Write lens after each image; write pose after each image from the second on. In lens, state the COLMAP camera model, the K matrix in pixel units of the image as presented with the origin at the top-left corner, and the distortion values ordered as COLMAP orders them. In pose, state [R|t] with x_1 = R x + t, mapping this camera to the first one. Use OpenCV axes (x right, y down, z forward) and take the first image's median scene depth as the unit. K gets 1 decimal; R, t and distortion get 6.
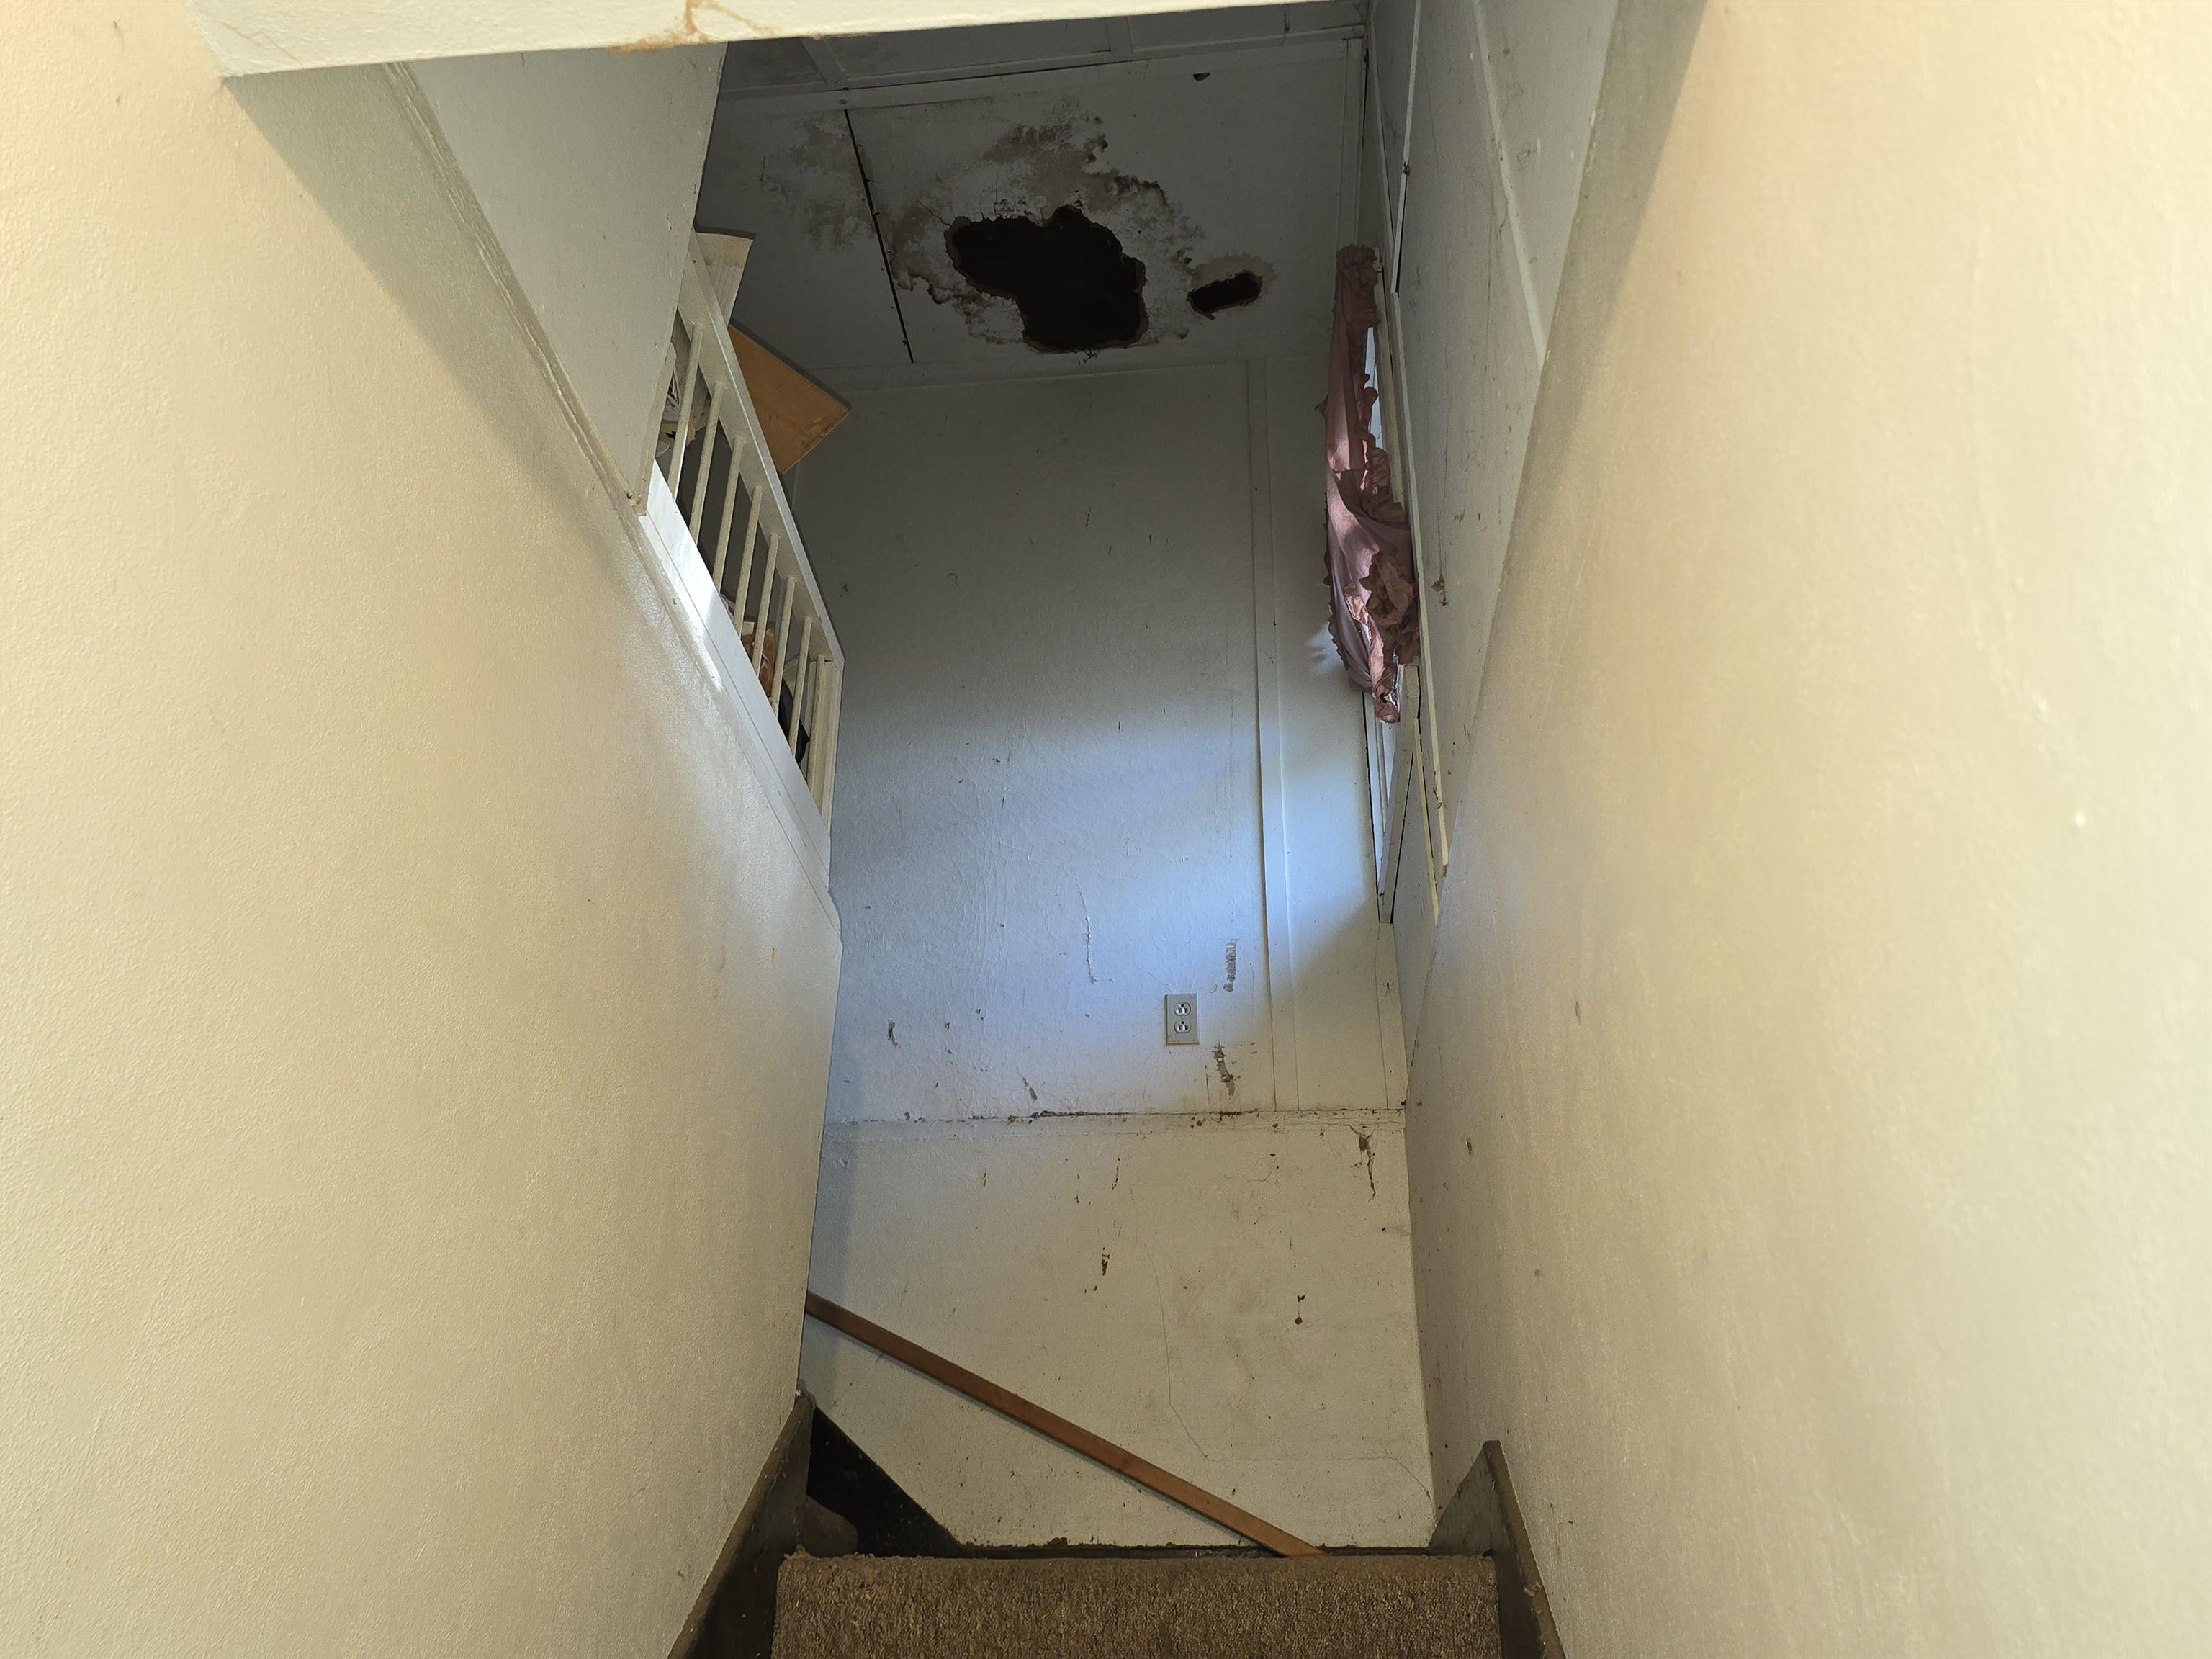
lens RADIAL K [[1679.1, 0, 1106.6], [0, 1679.1, 825.2], [0, 0, 1]] dist [0.068210, -0.066916]
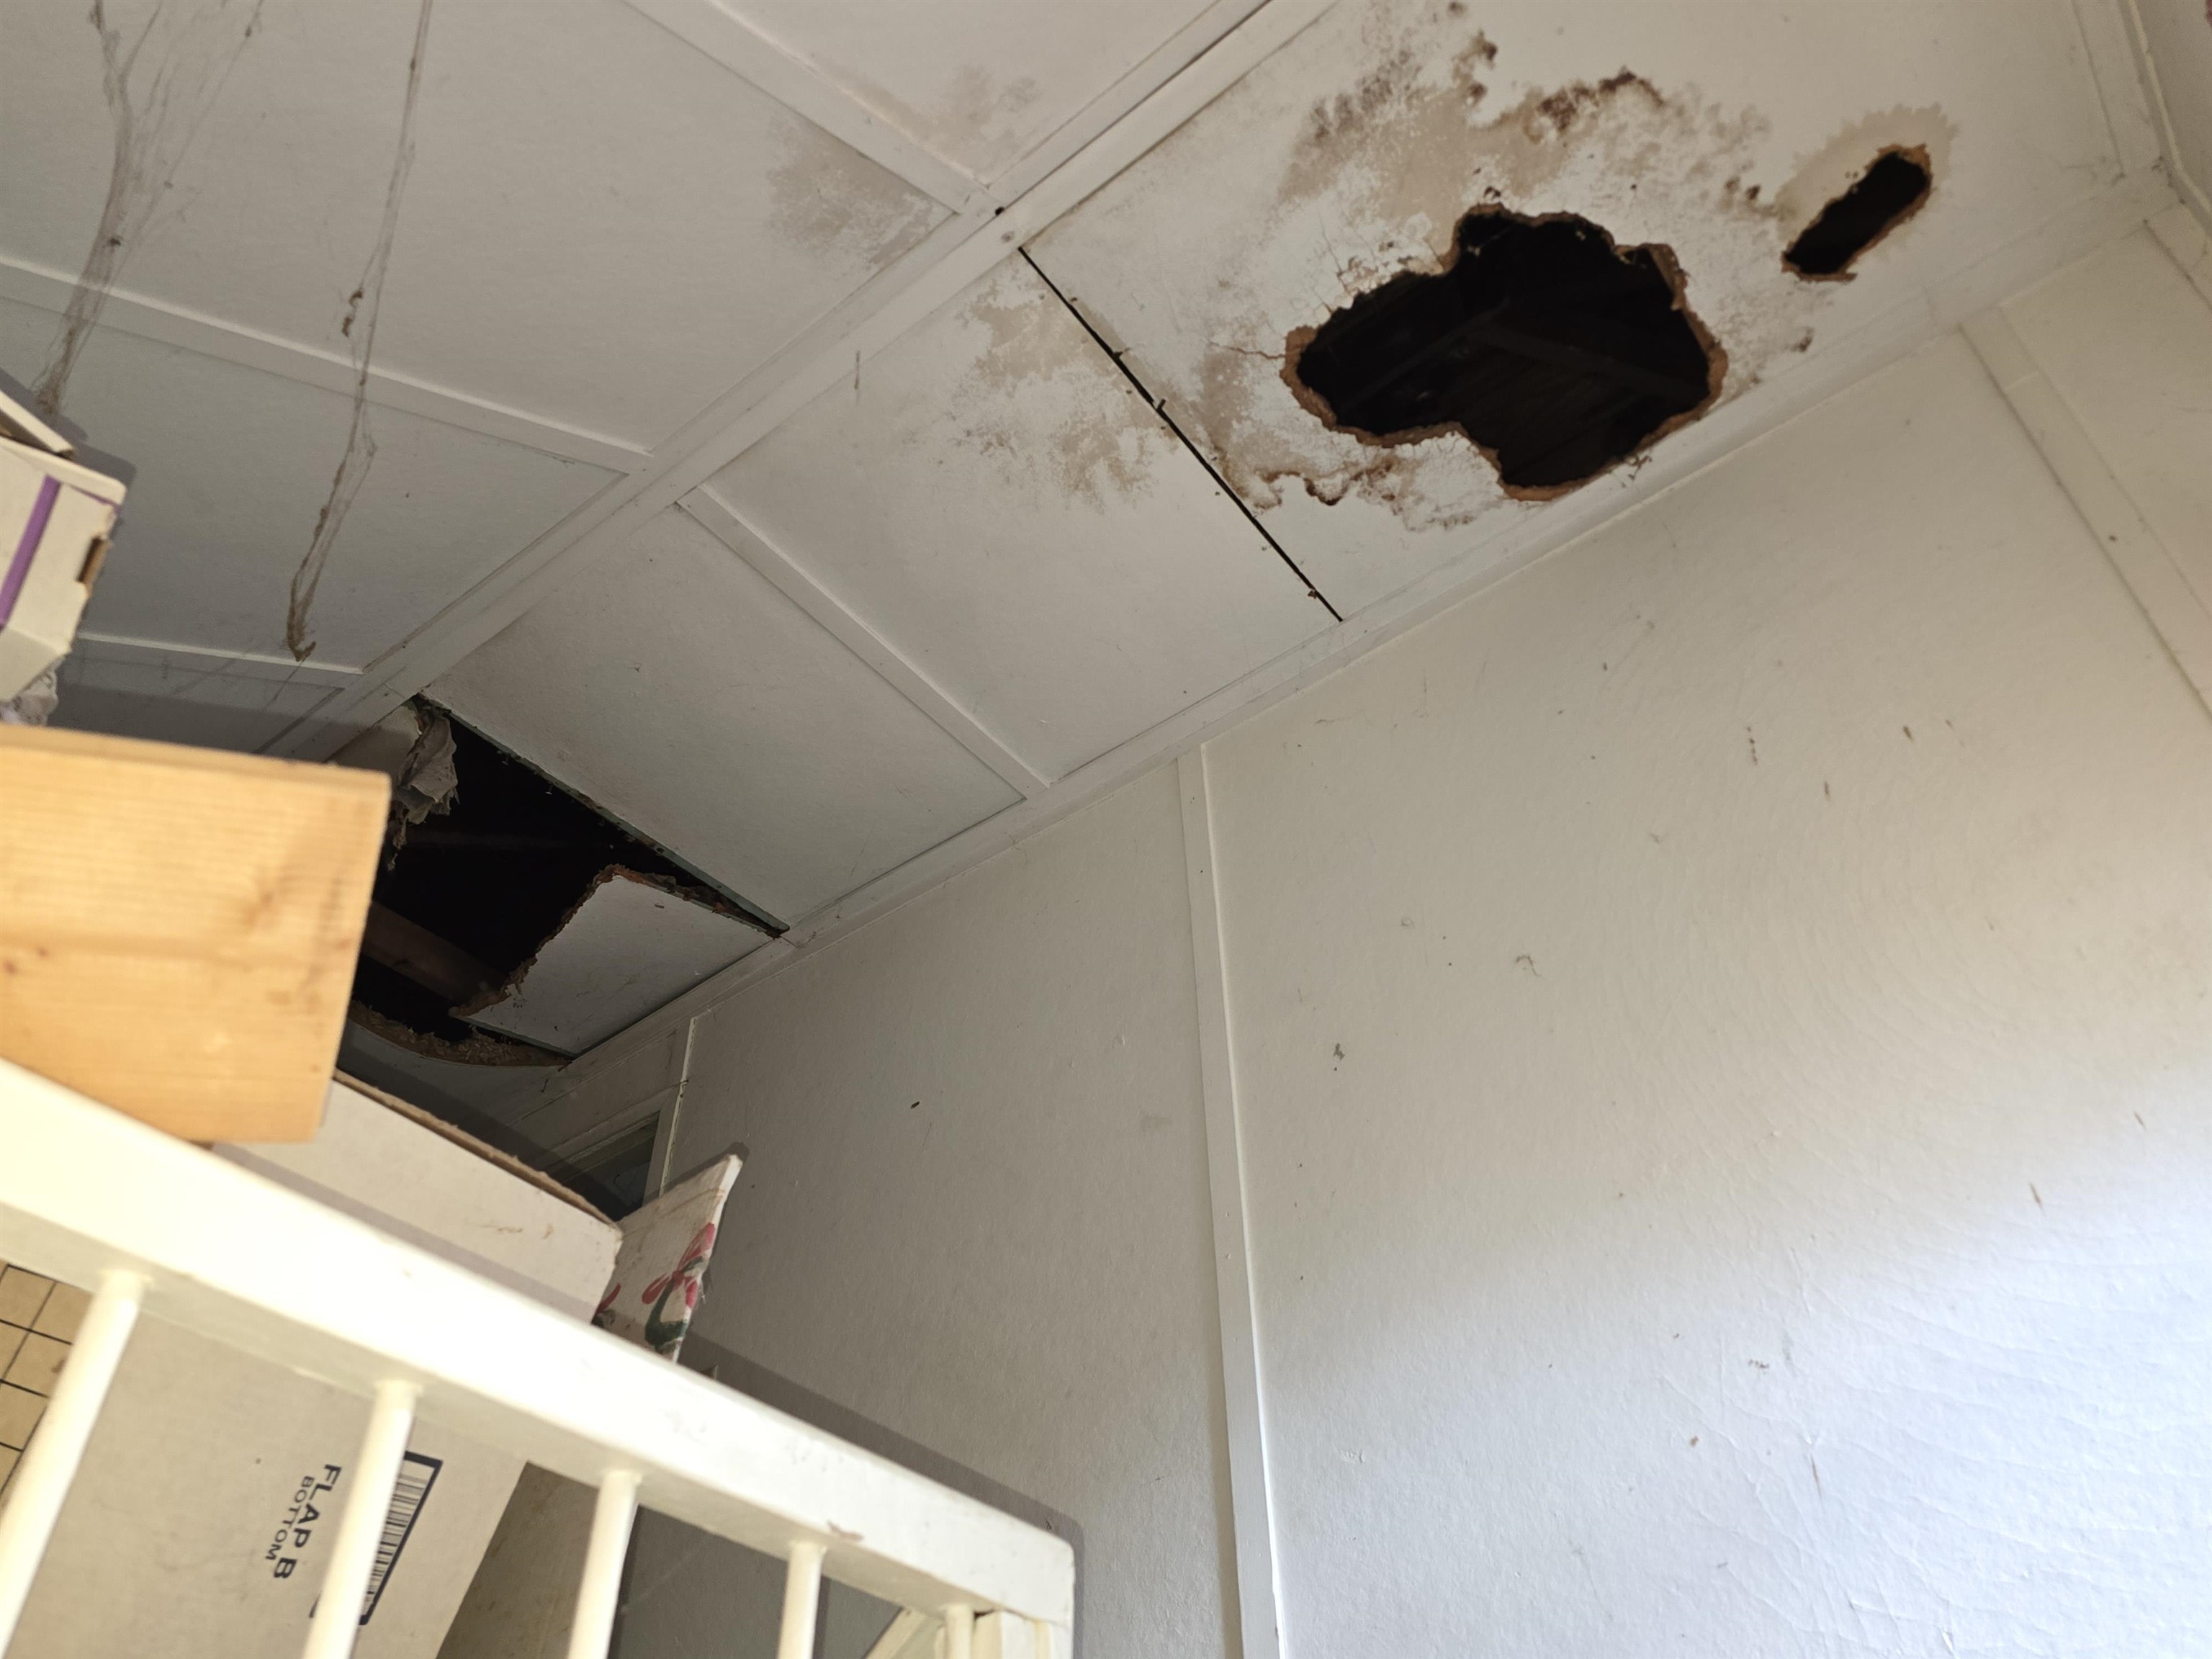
lens RADIAL K [[1679.1, 0, 1106.6], [0, 1679.1, 825.2], [0, 0, 1]] dist [0.068210, -0.066916]
pose [[0.850816, -0.374366, -0.368732, 0.001783], [0.289848, 0.919674, -0.264929, -0.091615], [0.438293, 0.118530, 0.890982, 0.514274]]
